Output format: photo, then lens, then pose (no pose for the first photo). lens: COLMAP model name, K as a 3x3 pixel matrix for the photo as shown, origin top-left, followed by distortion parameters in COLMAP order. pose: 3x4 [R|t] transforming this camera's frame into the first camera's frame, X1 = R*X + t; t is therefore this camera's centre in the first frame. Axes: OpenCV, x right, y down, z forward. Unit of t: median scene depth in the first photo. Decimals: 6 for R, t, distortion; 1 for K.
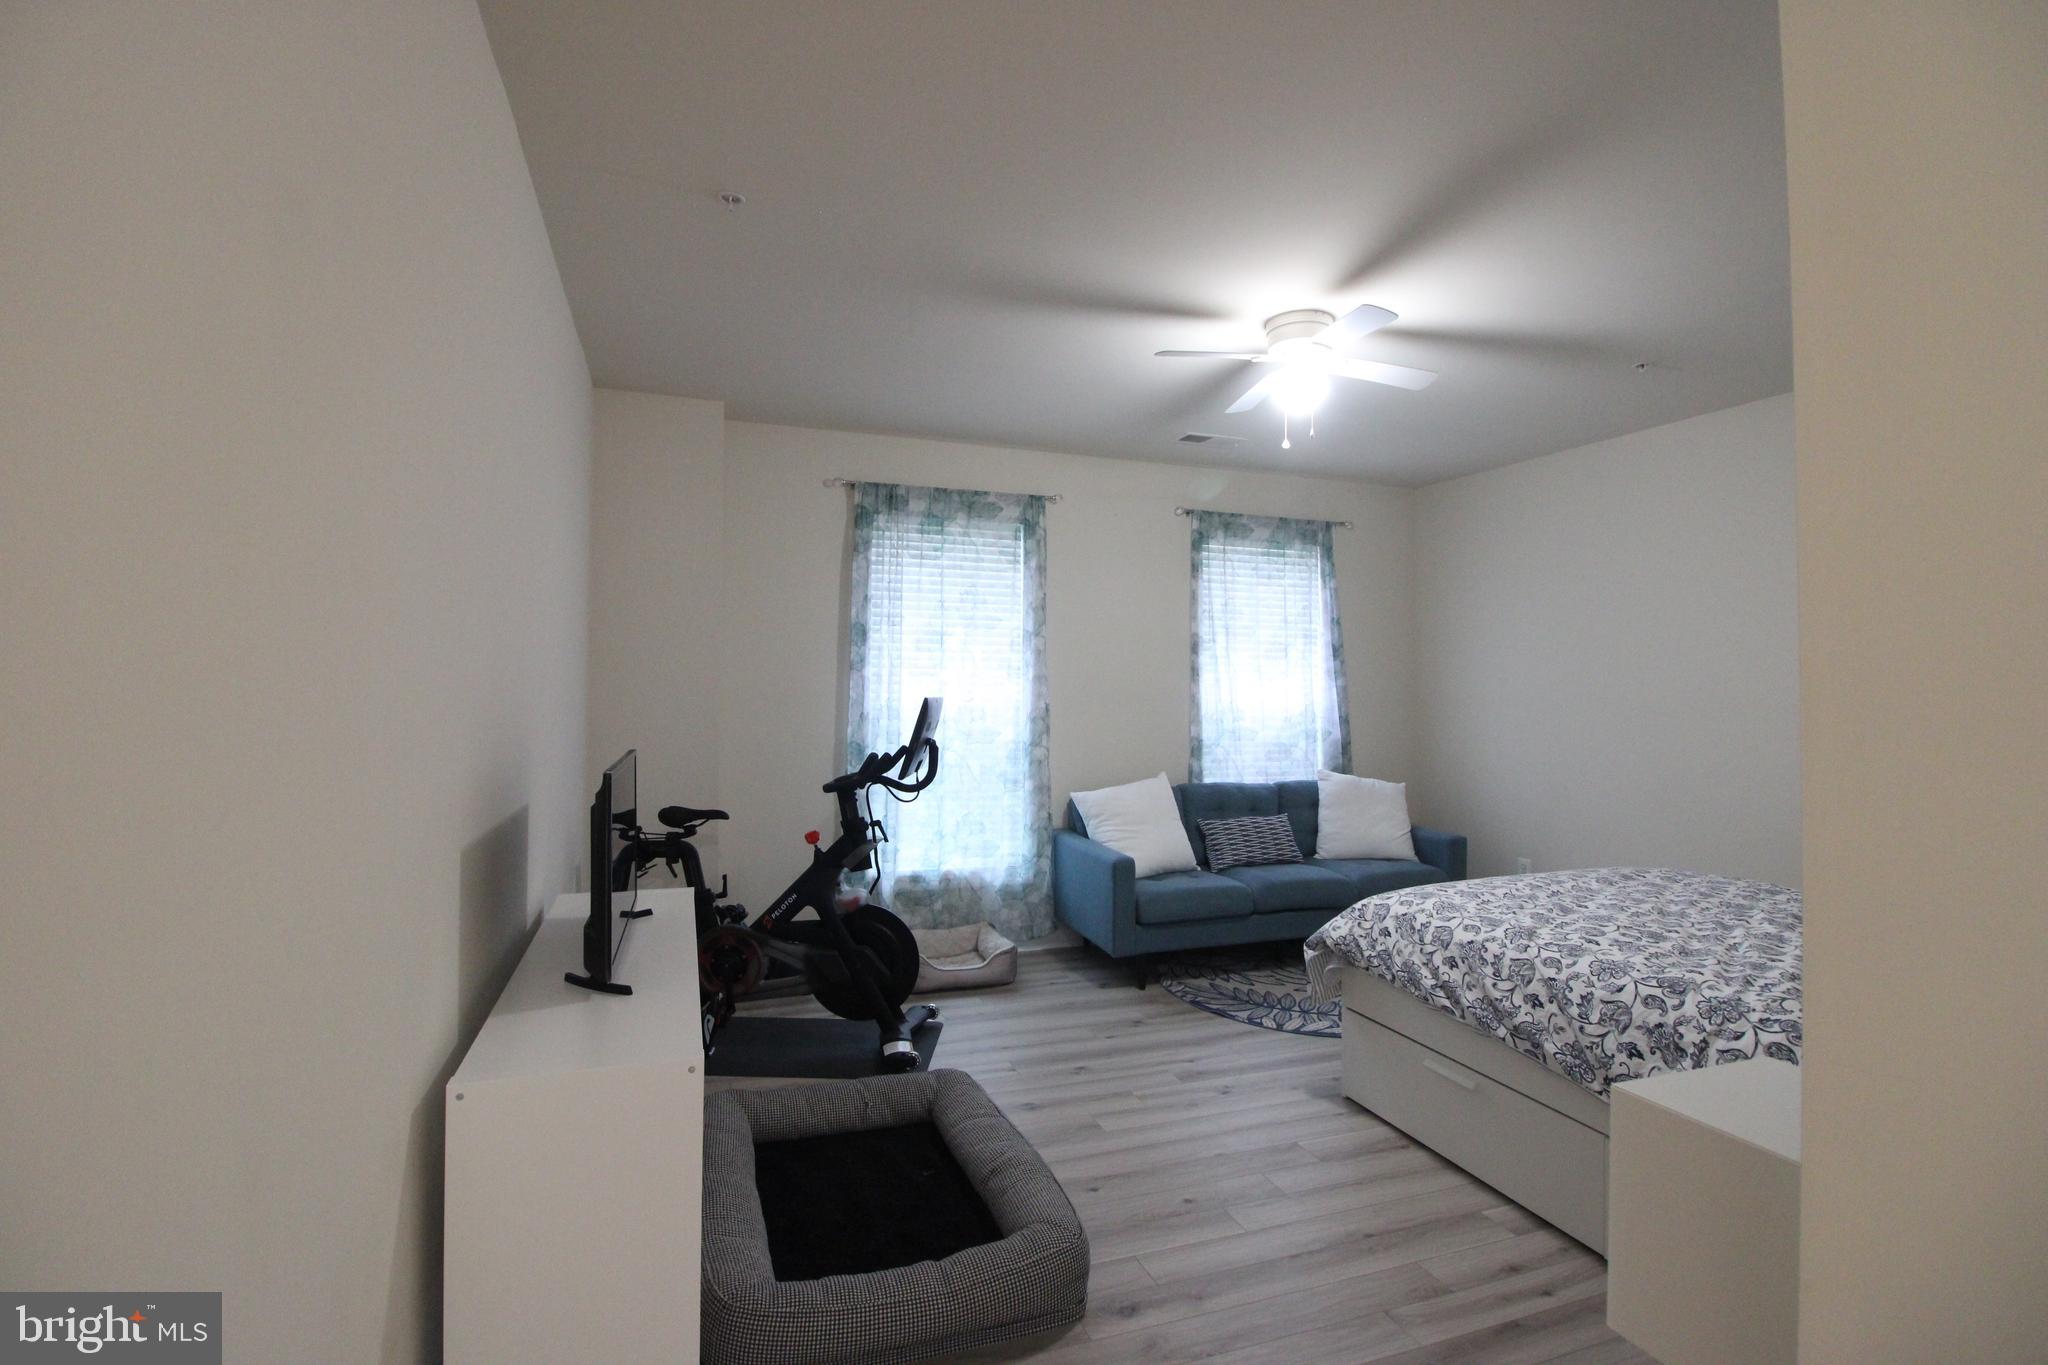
lens RADIAL K [[940.6, 0, 1020.0], [0, 940.6, 687.4], [0, 0, 1]] dist [-0.027146, -0.002646]
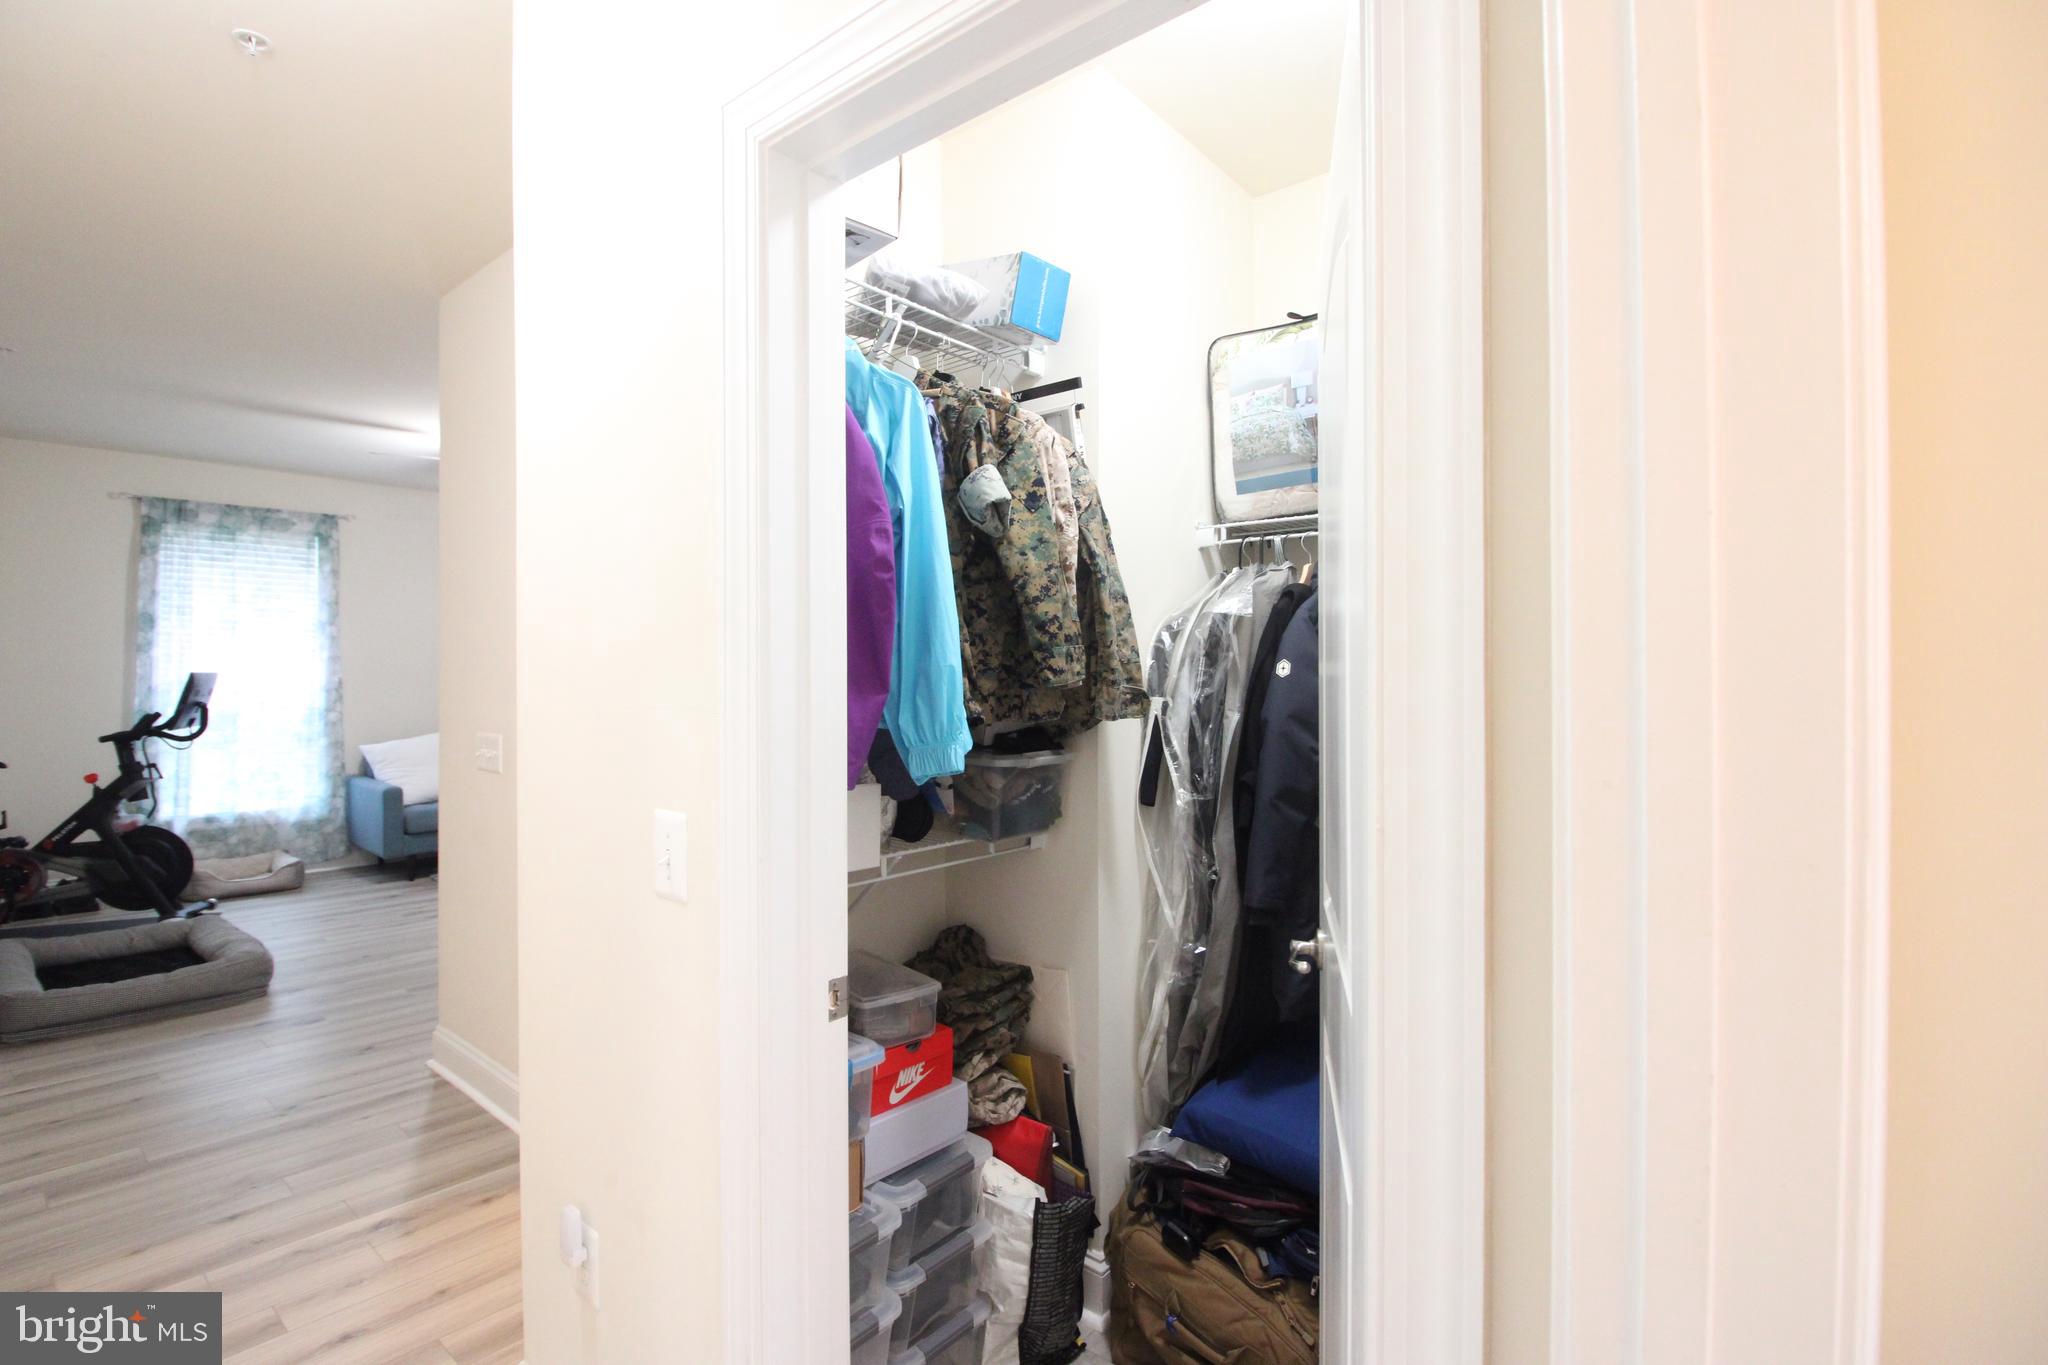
lens RADIAL K [[940.6, 0, 1042.6], [0, 940.6, 683.2], [0, 0, 1]] dist [-0.027146, -0.002646]
pose [[0.849211, -0.008891, 0.527979, 0.188683], [-0.001360, 0.999818, 0.019024, -0.001154], [-0.528052, -0.016873, 0.849044, -0.620303]]
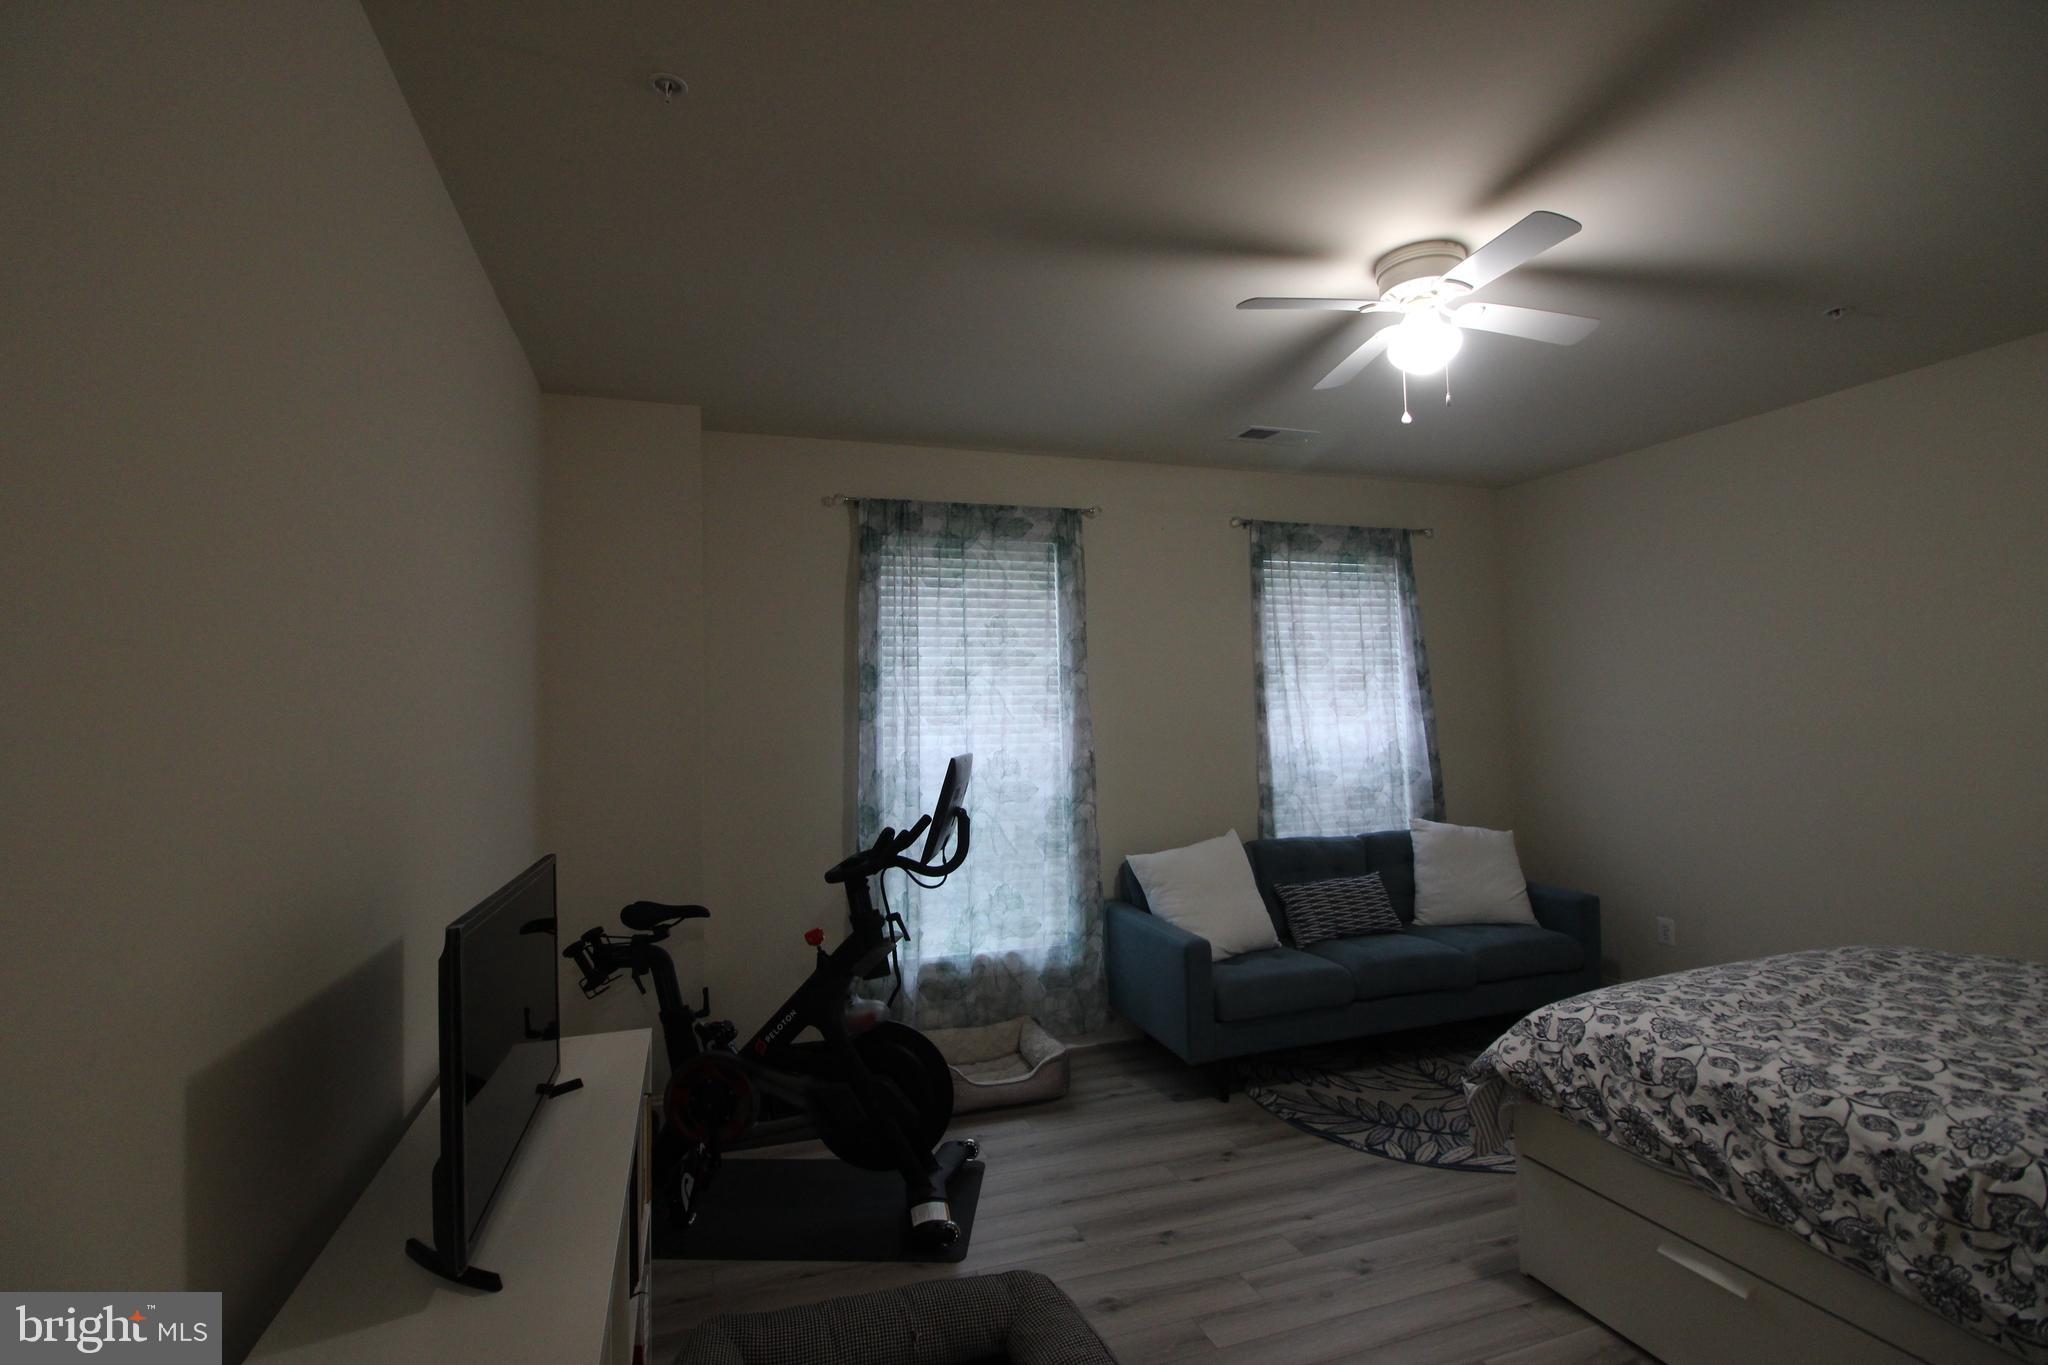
lens RADIAL K [[940.6, 0, 1015.2], [0, 940.6, 689.8], [0, 0, 1]] dist [-0.027146, -0.002646]
pose [[0.999264, -0.031769, -0.021503, -0.021772], [0.031037, 0.998956, -0.033528, -0.013238], [0.022545, 0.032836, 0.999206, 0.159518]]
